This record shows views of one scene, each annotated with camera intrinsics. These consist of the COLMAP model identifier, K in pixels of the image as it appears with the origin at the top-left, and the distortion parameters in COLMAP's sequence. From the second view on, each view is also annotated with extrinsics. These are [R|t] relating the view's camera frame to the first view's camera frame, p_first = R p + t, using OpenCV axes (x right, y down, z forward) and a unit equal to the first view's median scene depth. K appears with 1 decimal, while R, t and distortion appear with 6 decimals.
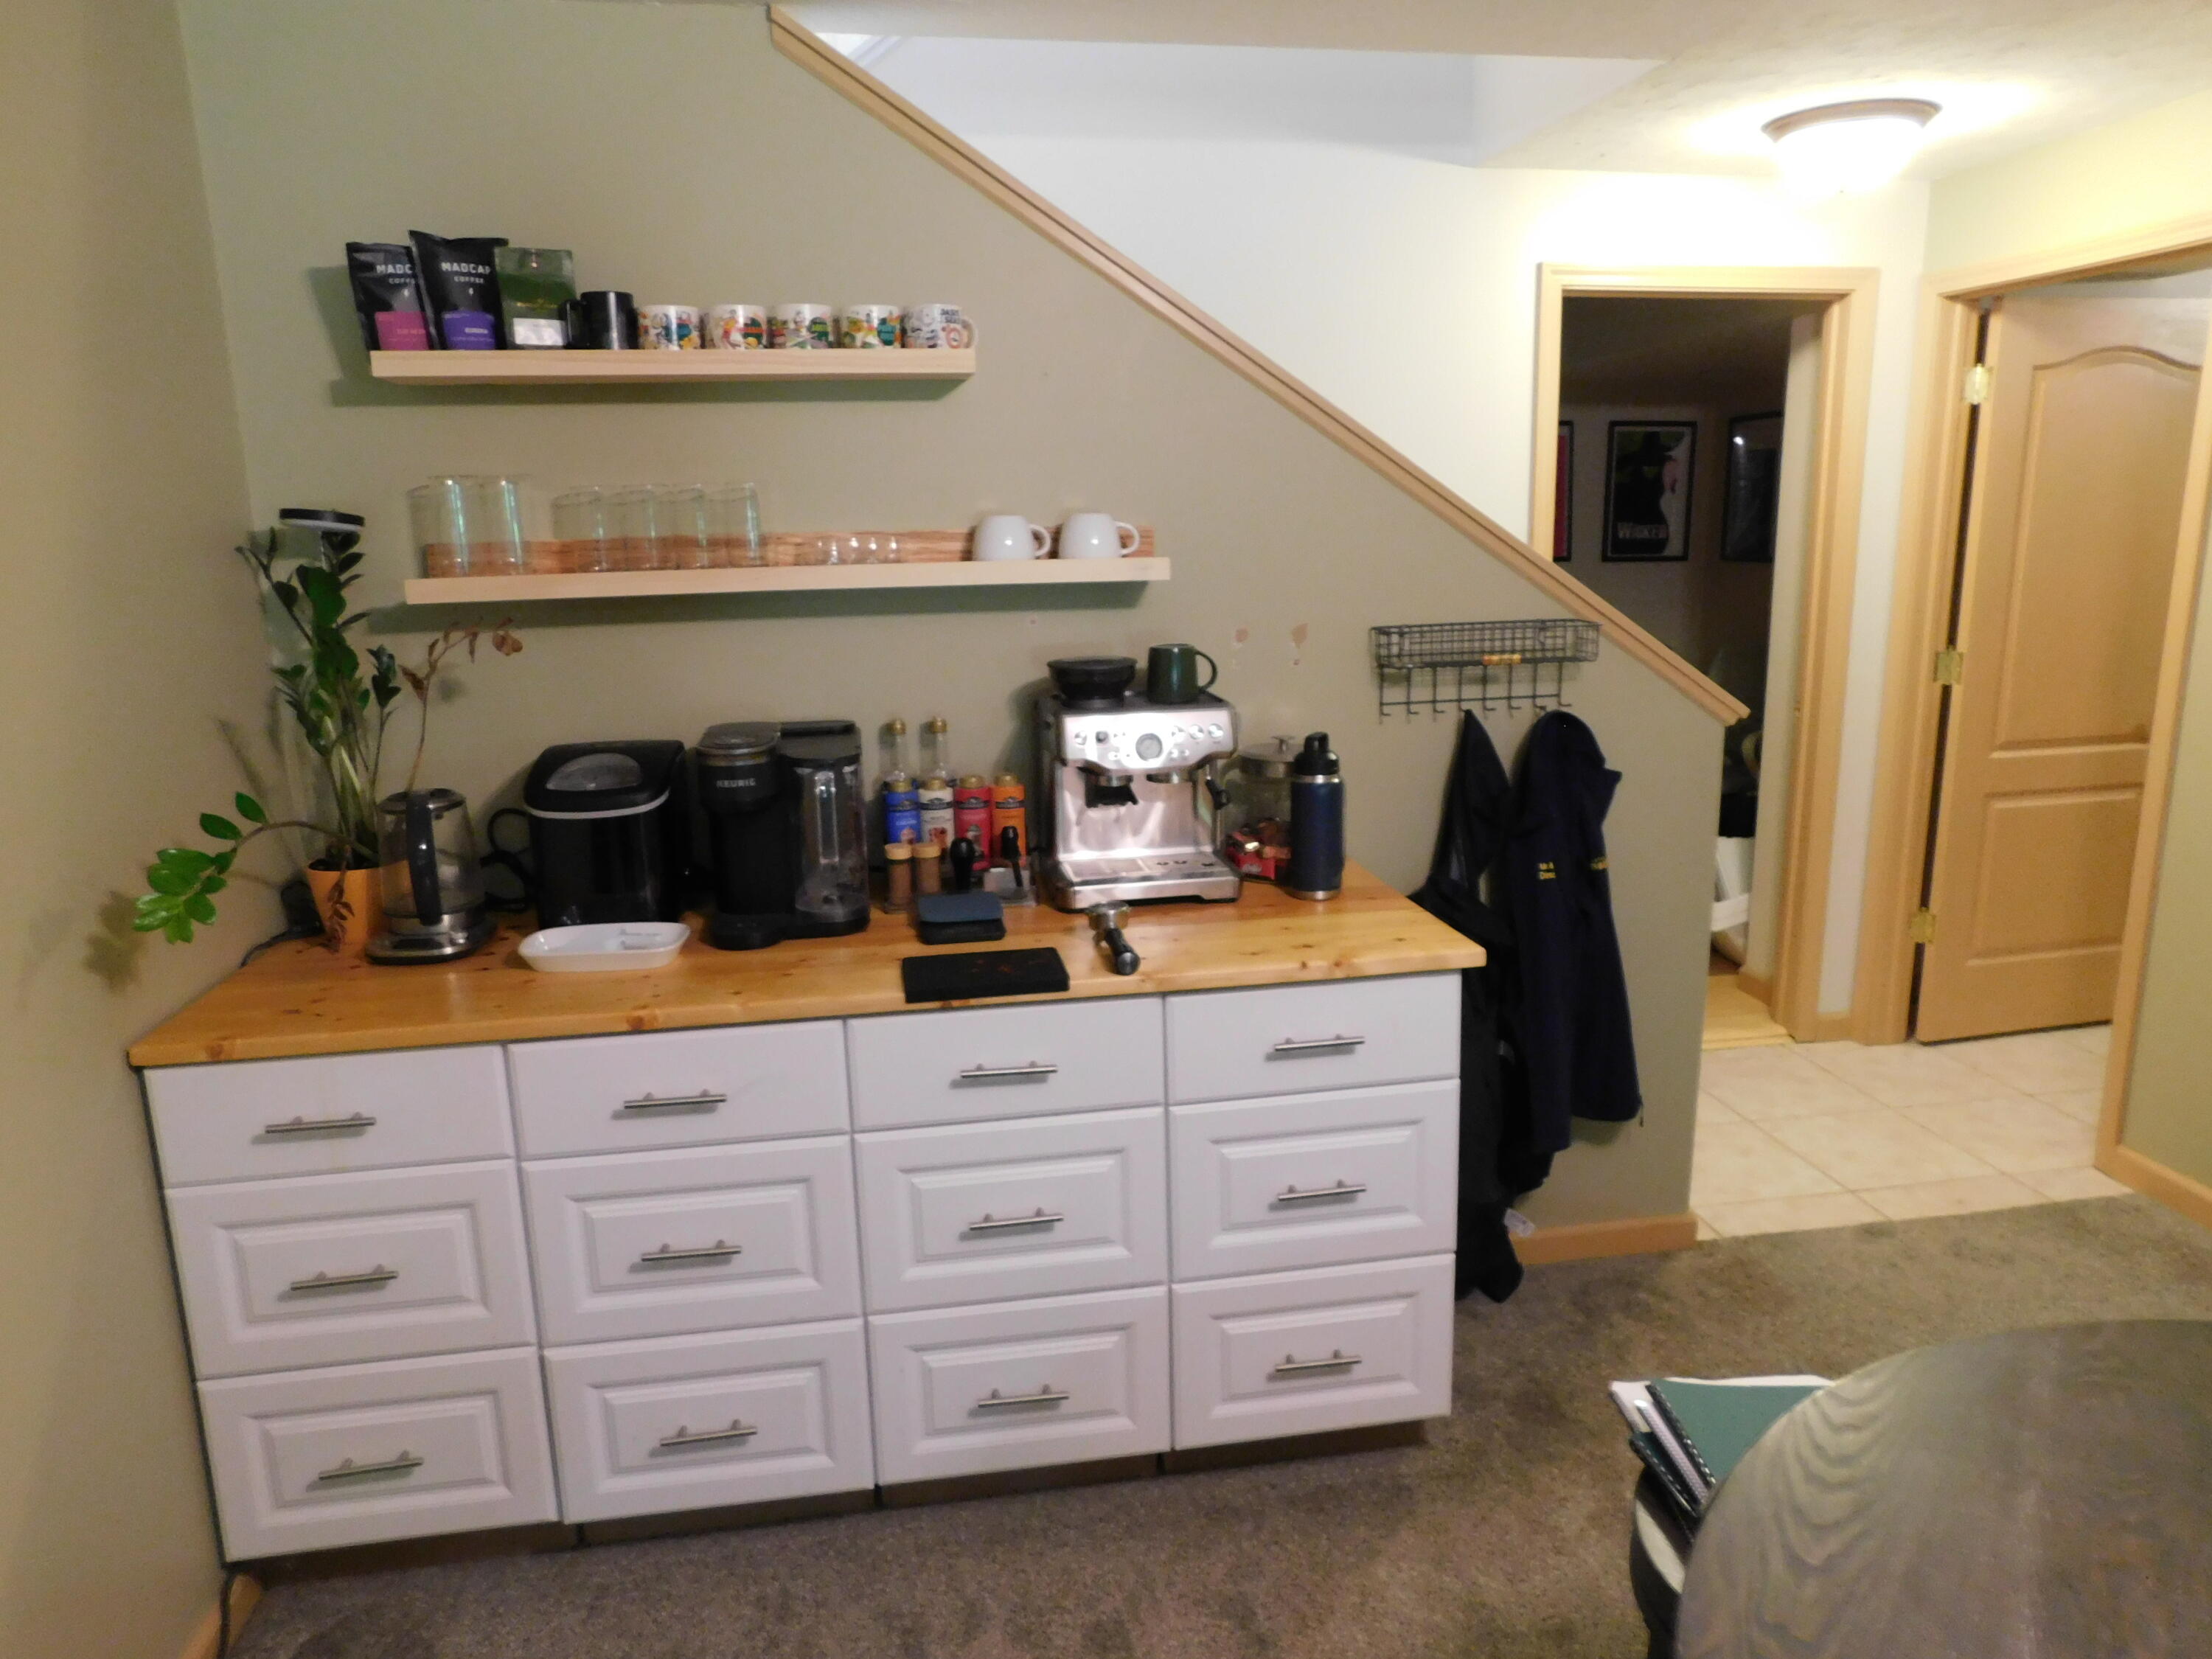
lens RADIAL K [[1484.6, 0, 1099.6], [0, 1484.6, 839.6], [0, 0, 1]] dist [-0.058893, 0.057599]
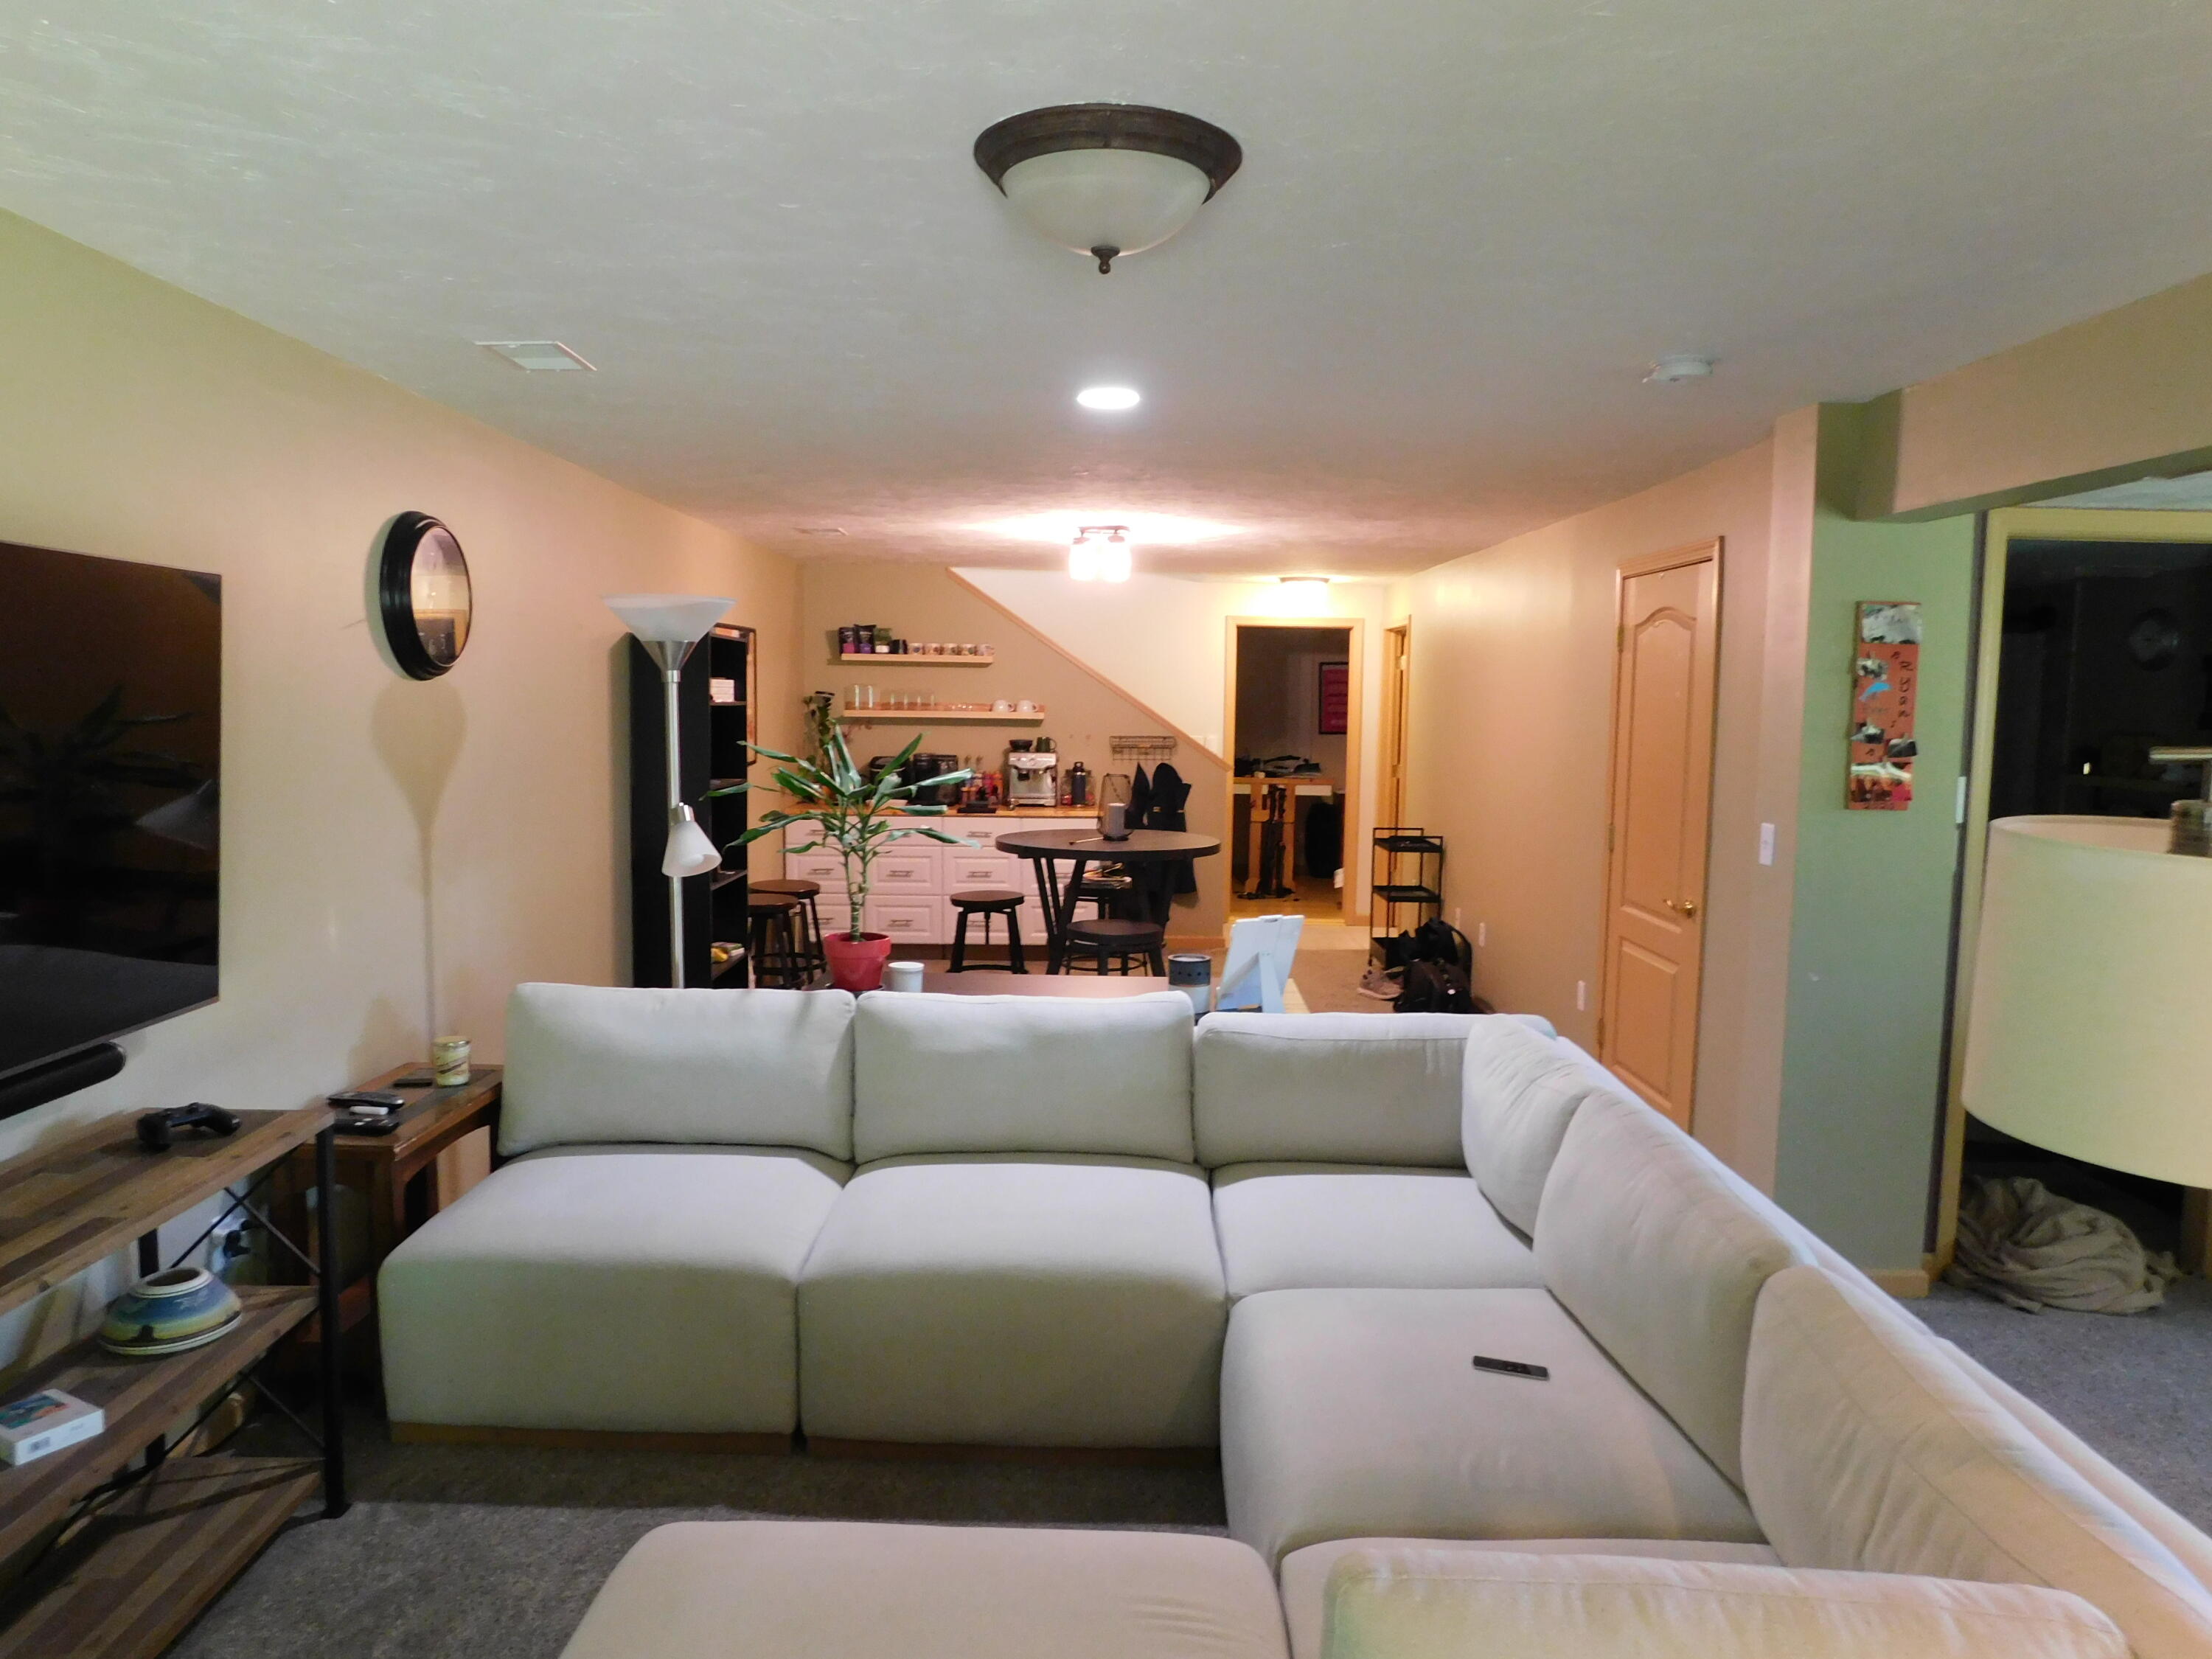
lens RADIAL K [[1484.6, 0, 1107.7], [0, 1484.6, 827.0], [0, 0, 1]] dist [-0.058893, 0.057599]
pose [[0.988952, 0.044451, -0.141411, 0.756648], [-0.063829, 0.988706, -0.135599, 0.592508], [0.133786, 0.143127, 0.980620, -2.605010]]
